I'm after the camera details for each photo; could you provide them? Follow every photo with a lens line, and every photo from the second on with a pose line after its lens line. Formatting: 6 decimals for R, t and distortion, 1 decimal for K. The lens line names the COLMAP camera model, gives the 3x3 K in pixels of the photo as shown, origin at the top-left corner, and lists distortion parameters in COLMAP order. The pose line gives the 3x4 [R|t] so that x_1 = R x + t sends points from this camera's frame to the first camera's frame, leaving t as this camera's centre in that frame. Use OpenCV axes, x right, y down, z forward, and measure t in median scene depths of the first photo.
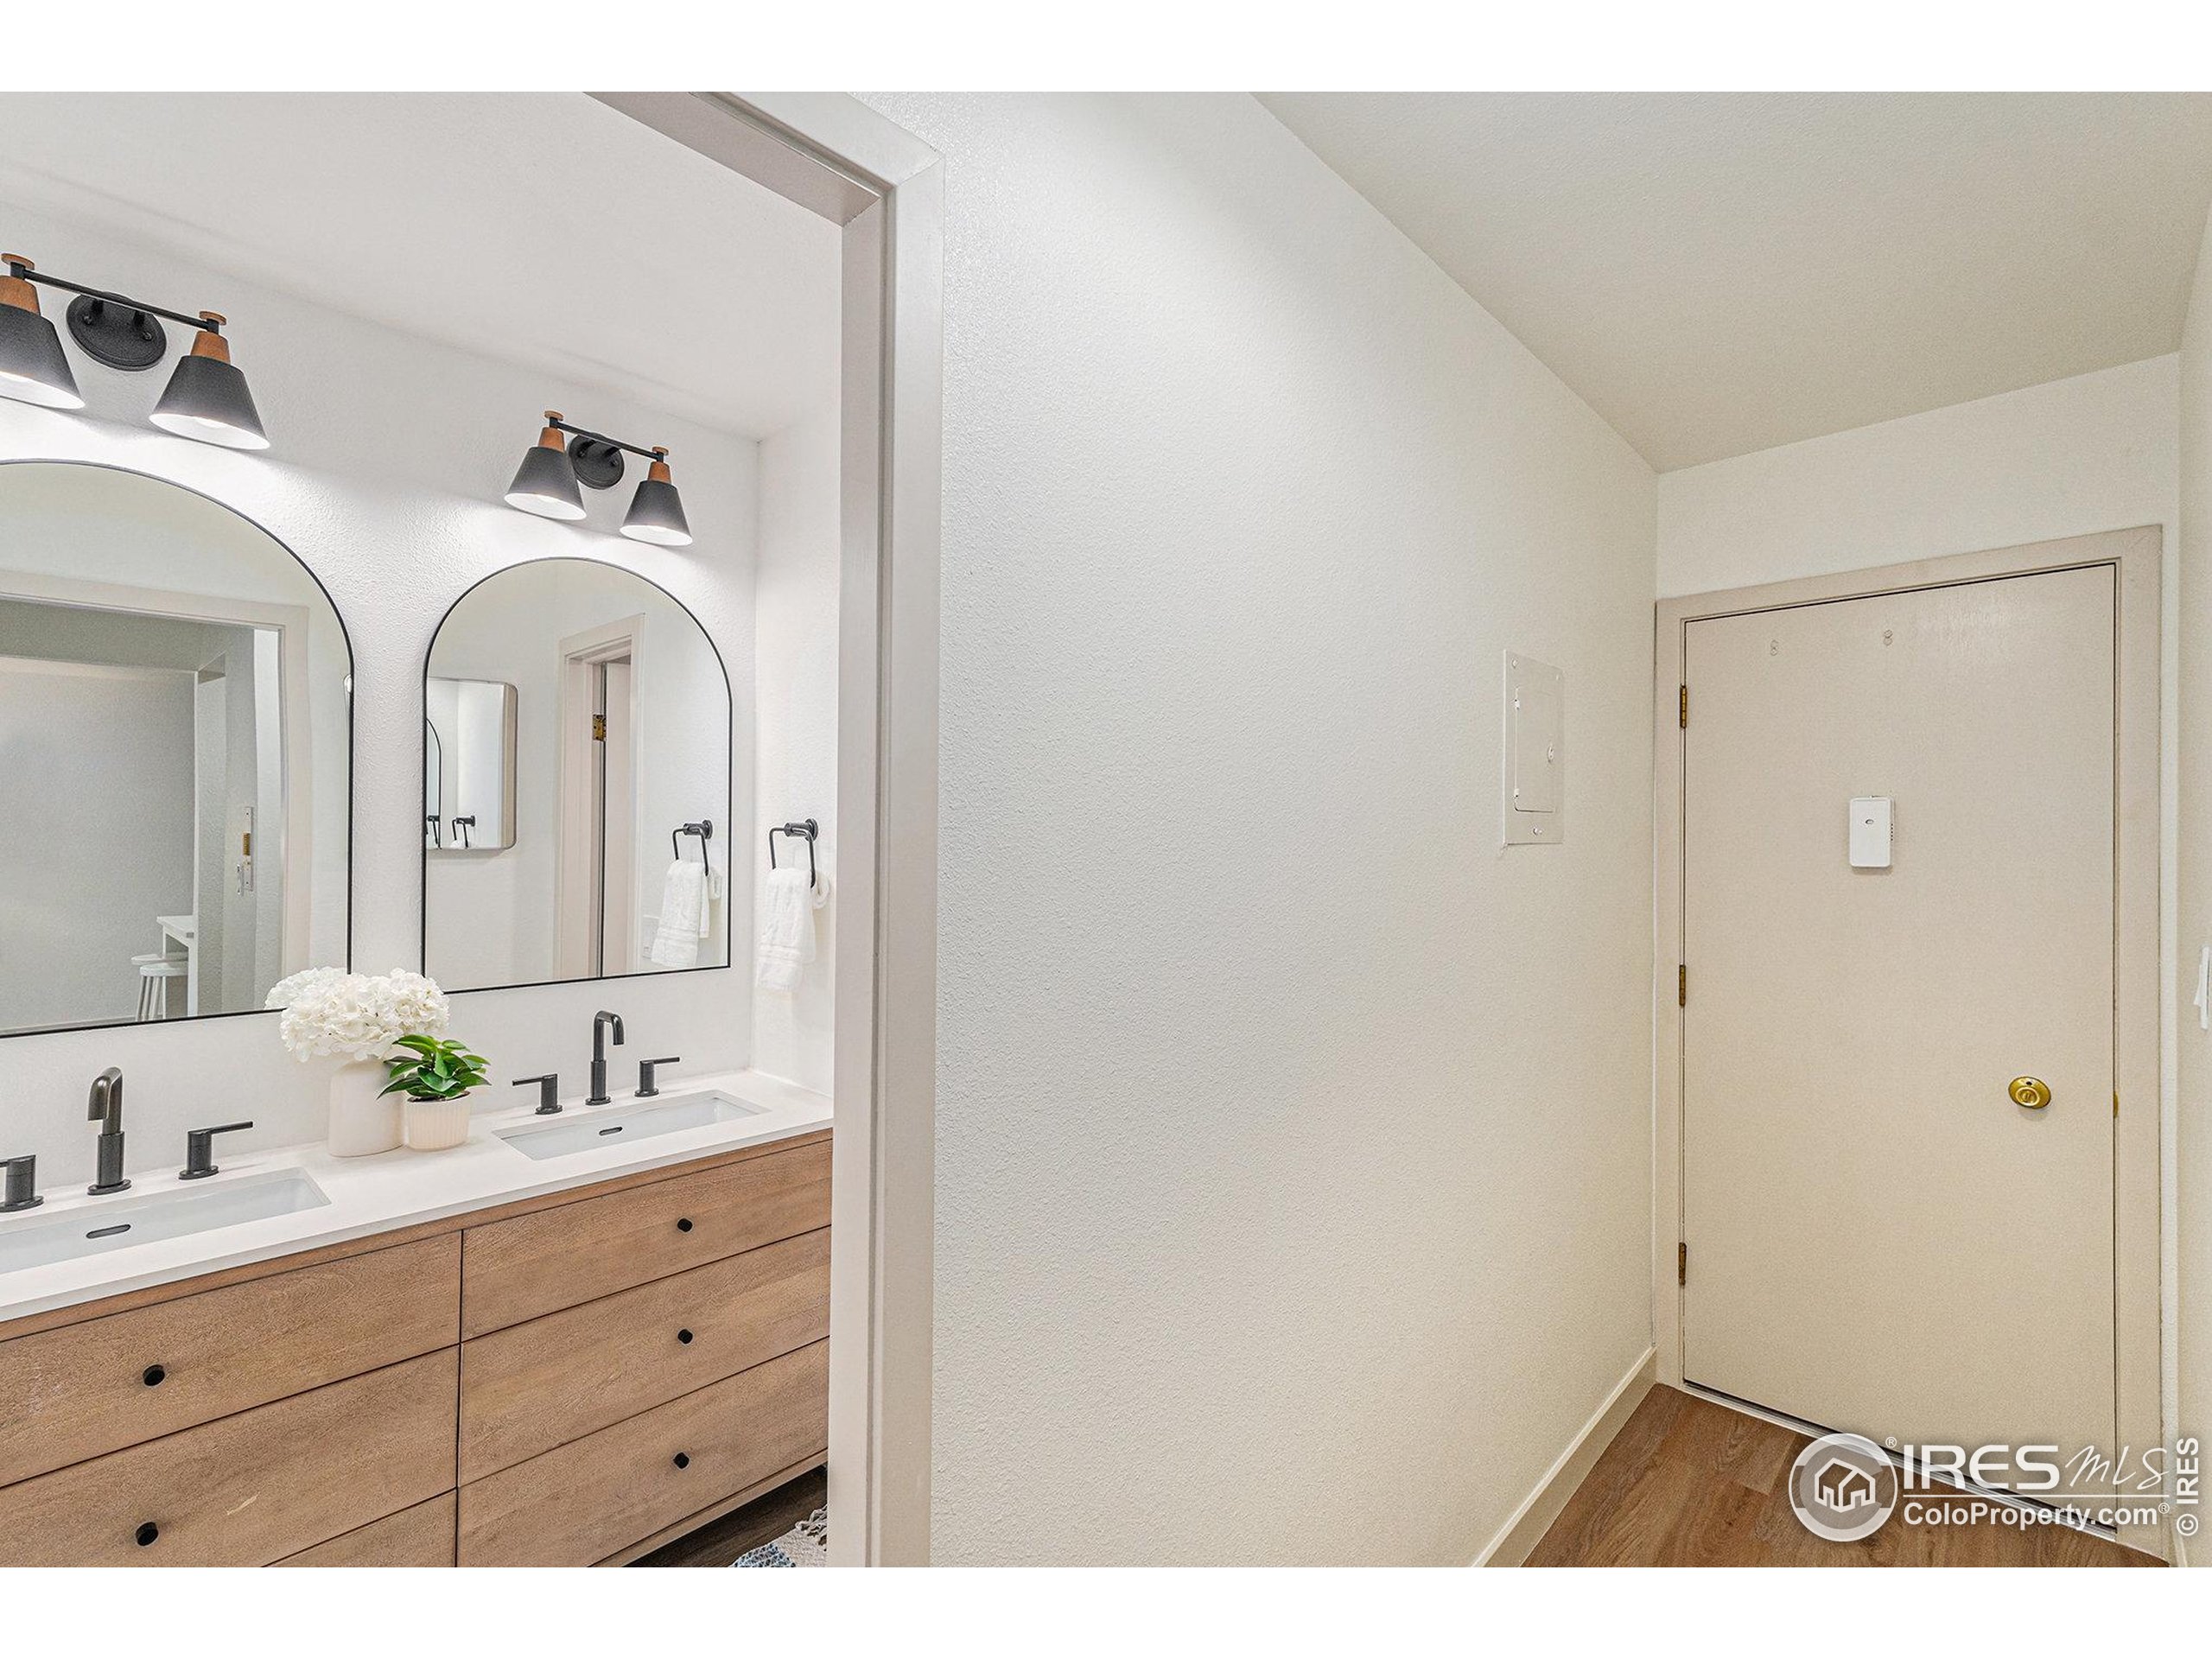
lens RADIAL K [[869.9, 0, 1106.0], [0, 869.9, 829.5], [0, 0, 1]] dist [0.000747, 0.000495]
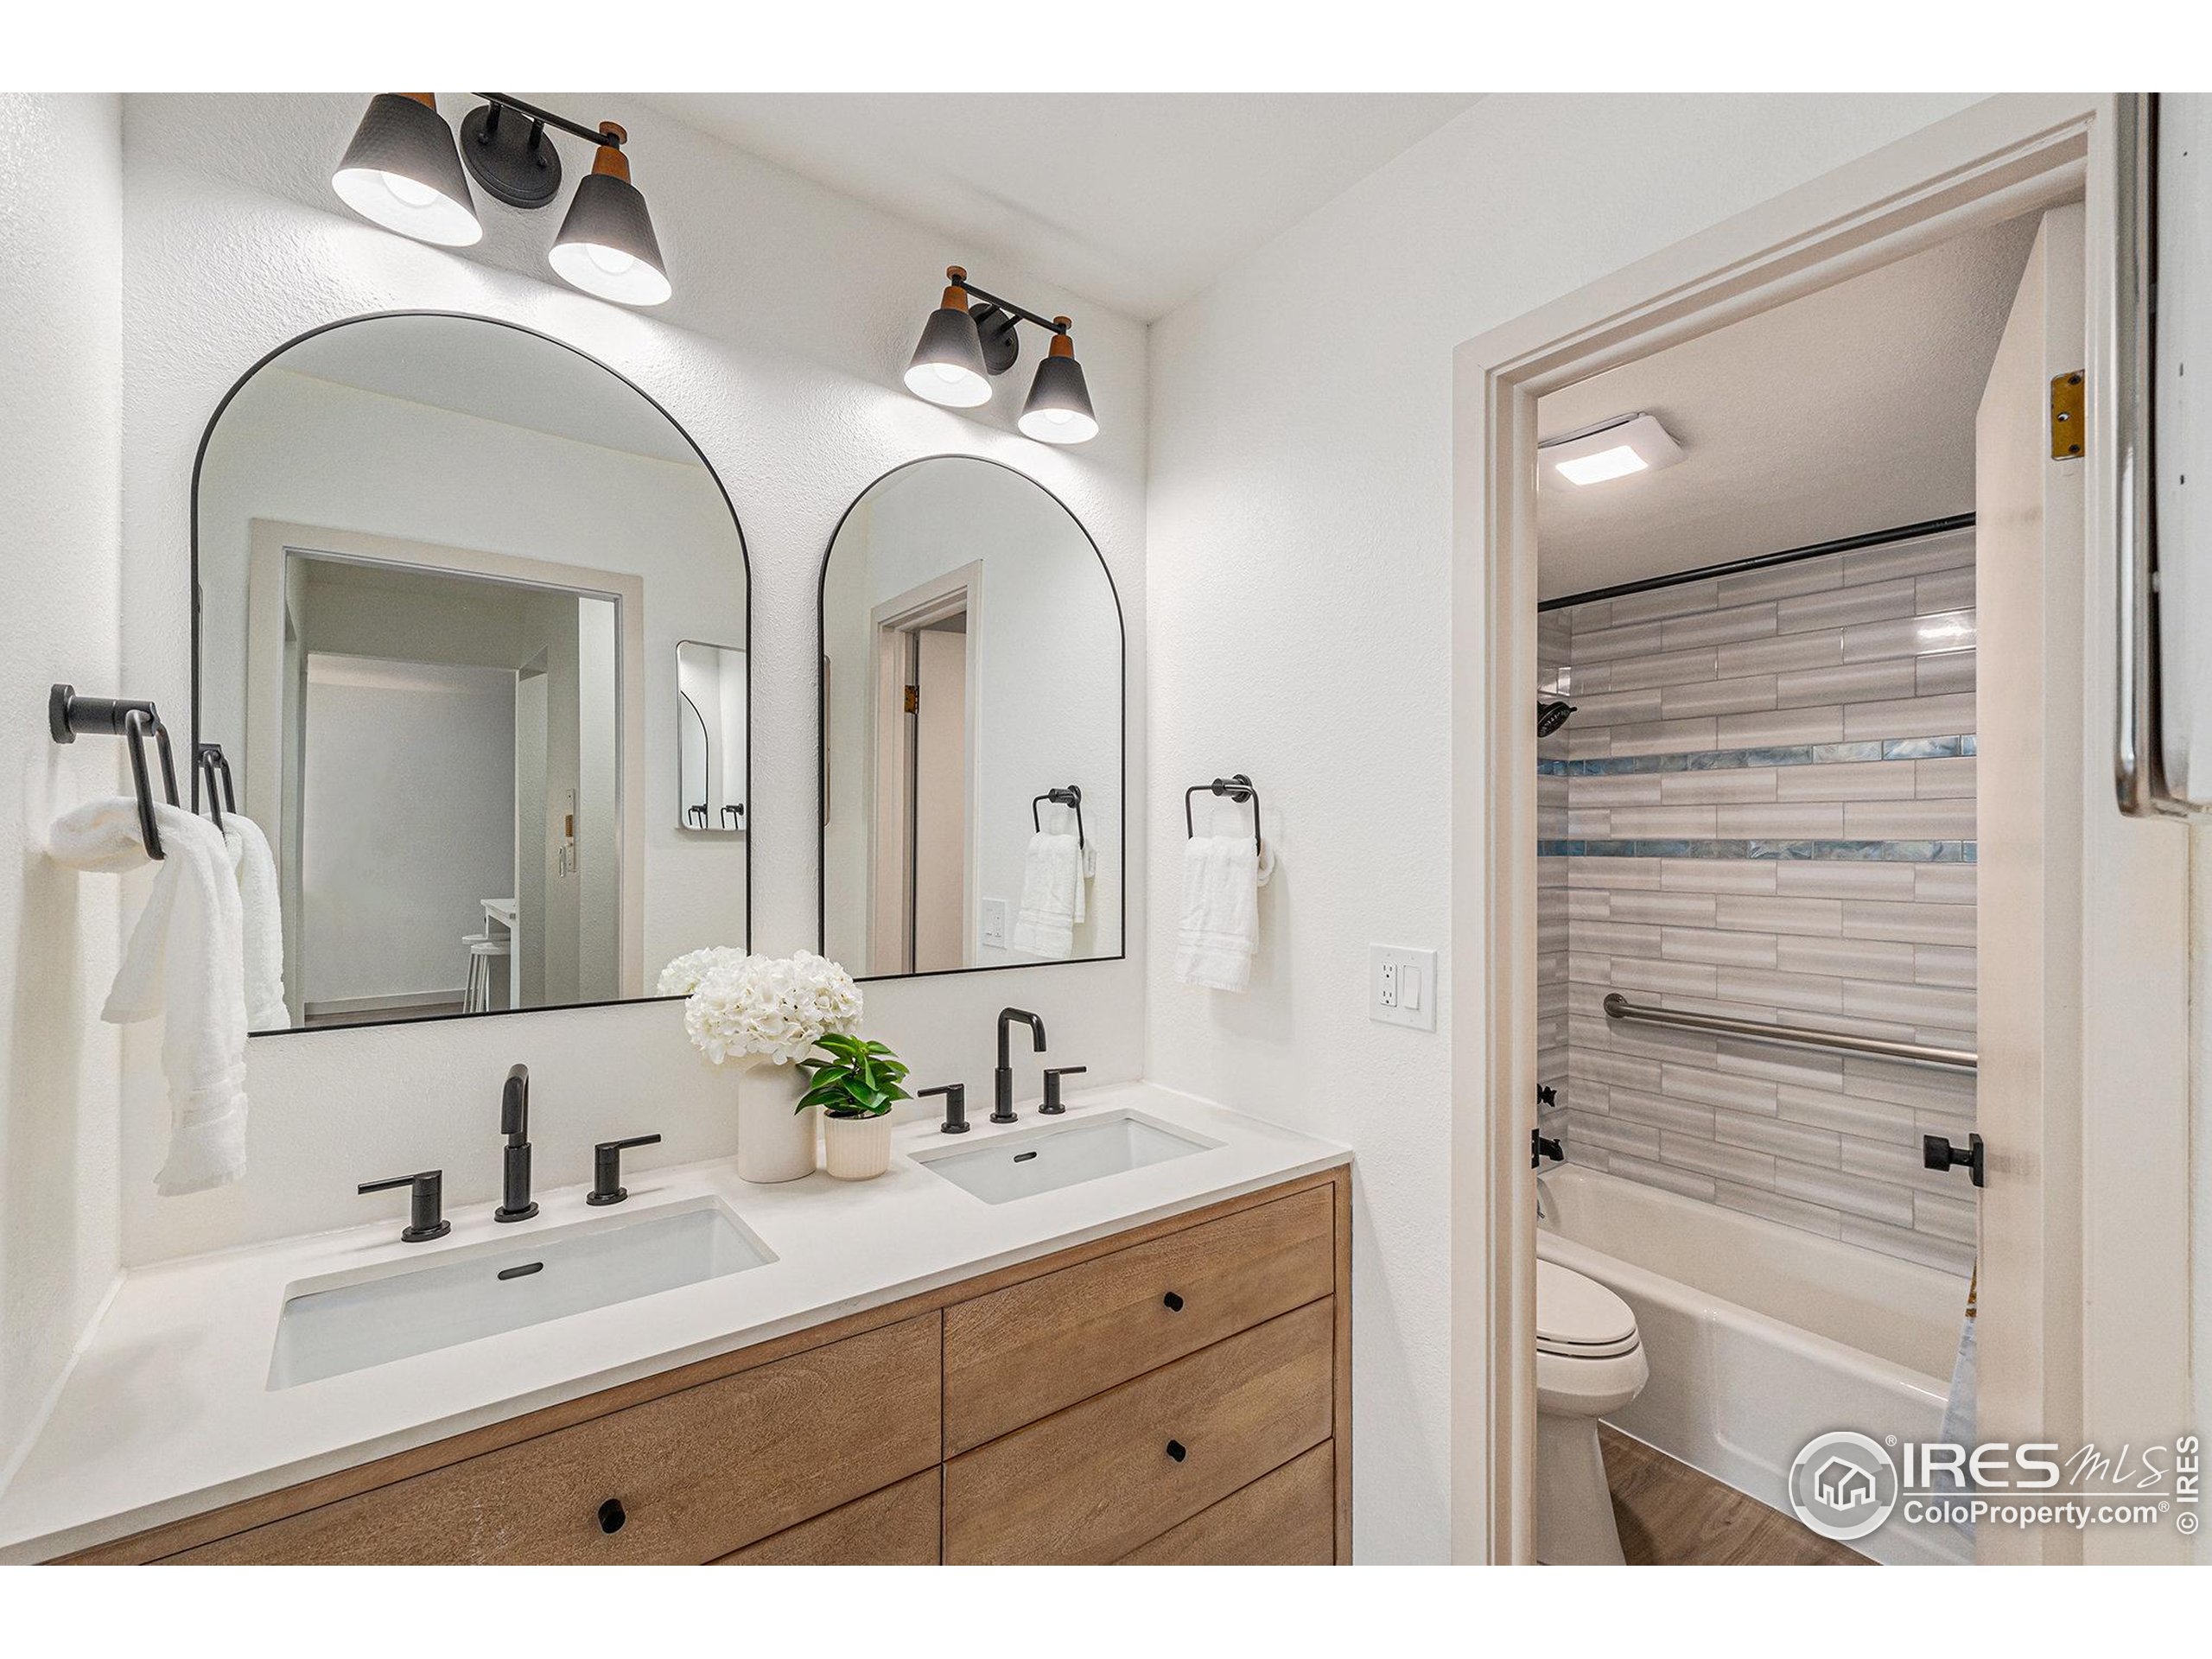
lens RADIAL K [[820.8, 0, 1105.3], [0, 820.8, 846.1], [0, 0, 1]] dist [0.000573, -0.000176]
pose [[0.988033, 0.002358, -0.154226, -0.431877], [-0.000670, 0.999939, 0.010996, 0.056120], [0.154243, -0.010761, 0.987974, 0.298415]]
